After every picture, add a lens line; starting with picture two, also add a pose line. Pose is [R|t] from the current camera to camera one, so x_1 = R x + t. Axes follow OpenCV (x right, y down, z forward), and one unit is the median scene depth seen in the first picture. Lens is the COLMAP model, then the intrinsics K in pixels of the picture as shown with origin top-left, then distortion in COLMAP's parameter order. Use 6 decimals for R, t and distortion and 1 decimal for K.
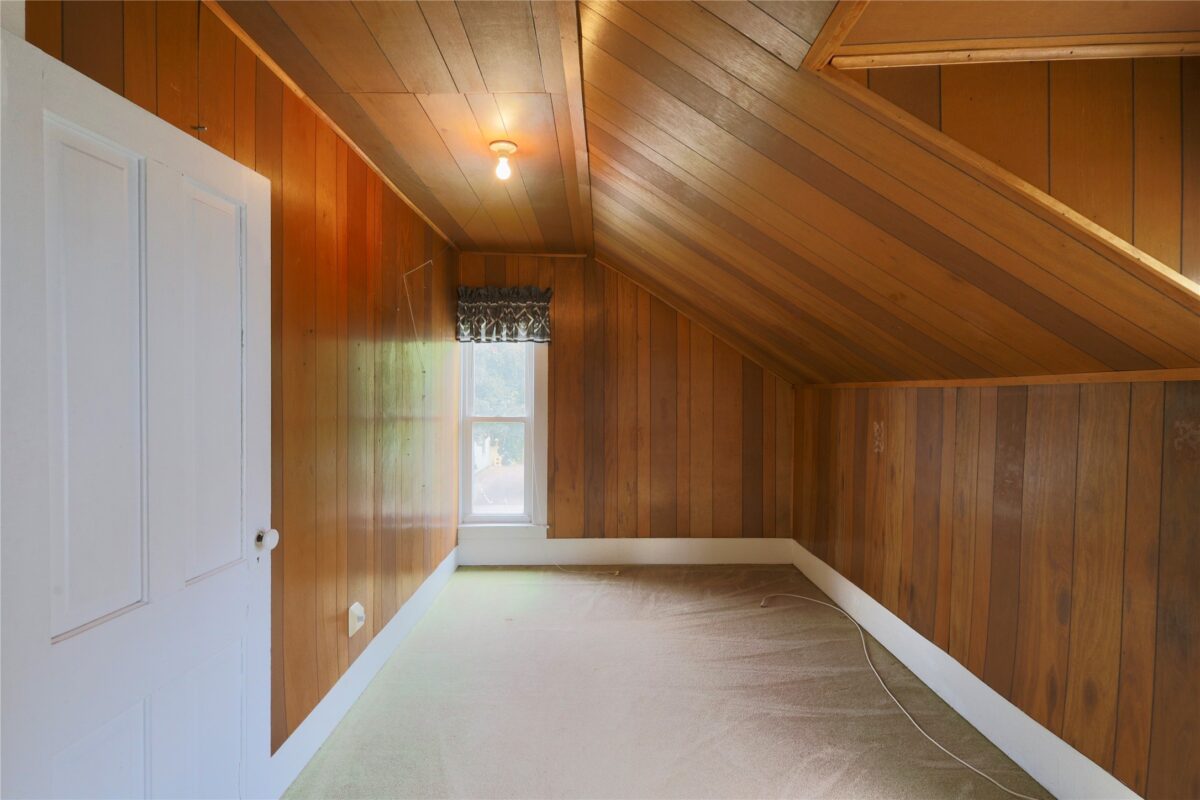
lens RADIAL K [[592.0, 0, 596.9], [0, 592.0, 401.5], [0, 0, 1]] dist [-0.000143, -0.000168]
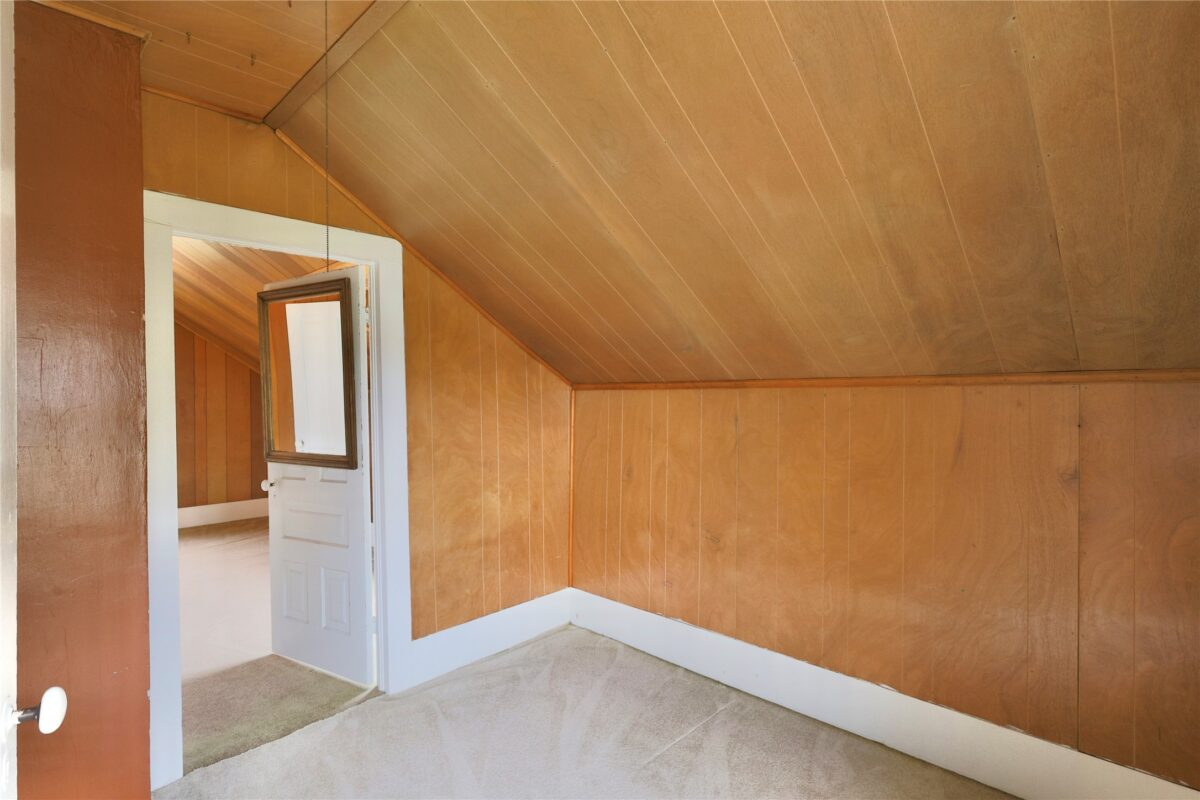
lens RADIAL K [[592.0, 0, 599.1], [0, 592.0, 400.1], [0, 0, 1]] dist [-0.000143, -0.000168]
pose [[0.694886, -0.010177, 0.719048, -0.185908], [0.010675, 0.999936, 0.003836, -0.000071], [-0.719041, 0.005010, 0.694950, -0.560769]]
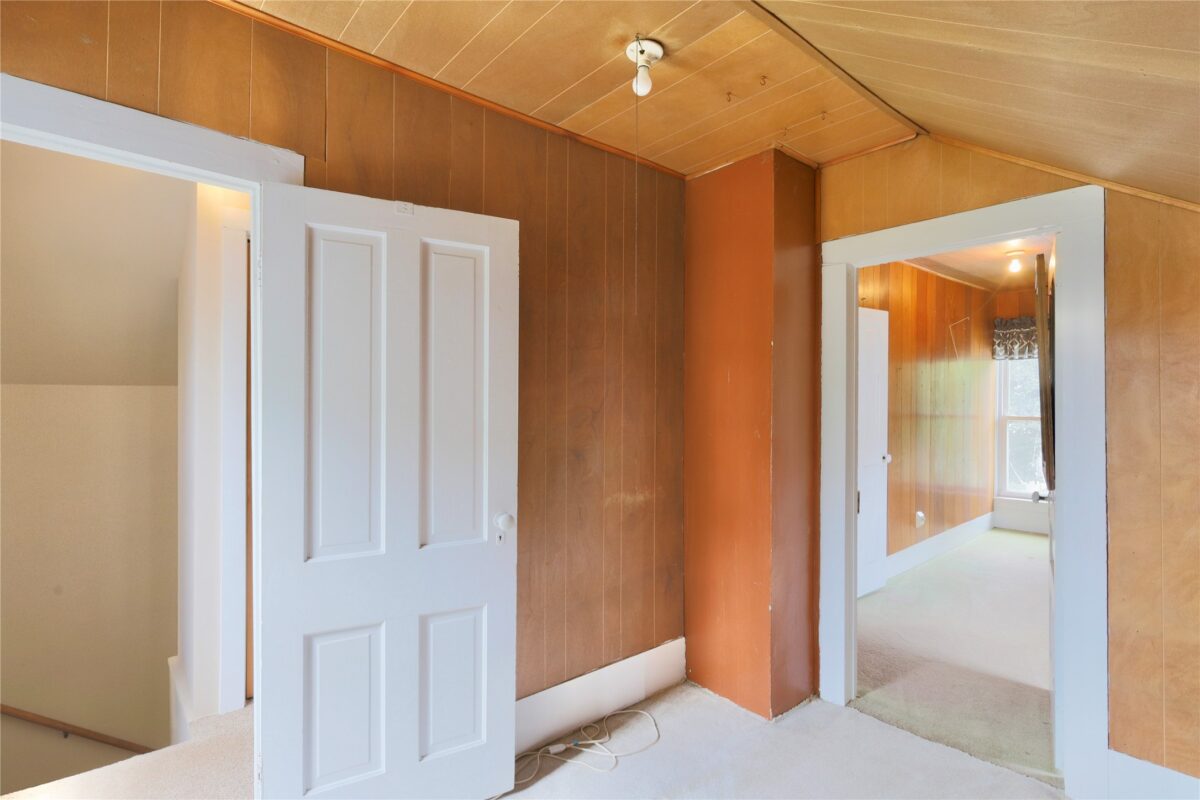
lens RADIAL K [[592.0, 0, 604.1], [0, 592.0, 396.4], [0, 0, 1]] dist [-0.000143, -0.000168]
pose [[0.661739, 0.003025, -0.749728, 0.189186], [-0.010179, 0.999936, -0.004950, -0.001764], [0.749665, 0.010907, 0.661728, -0.560151]]
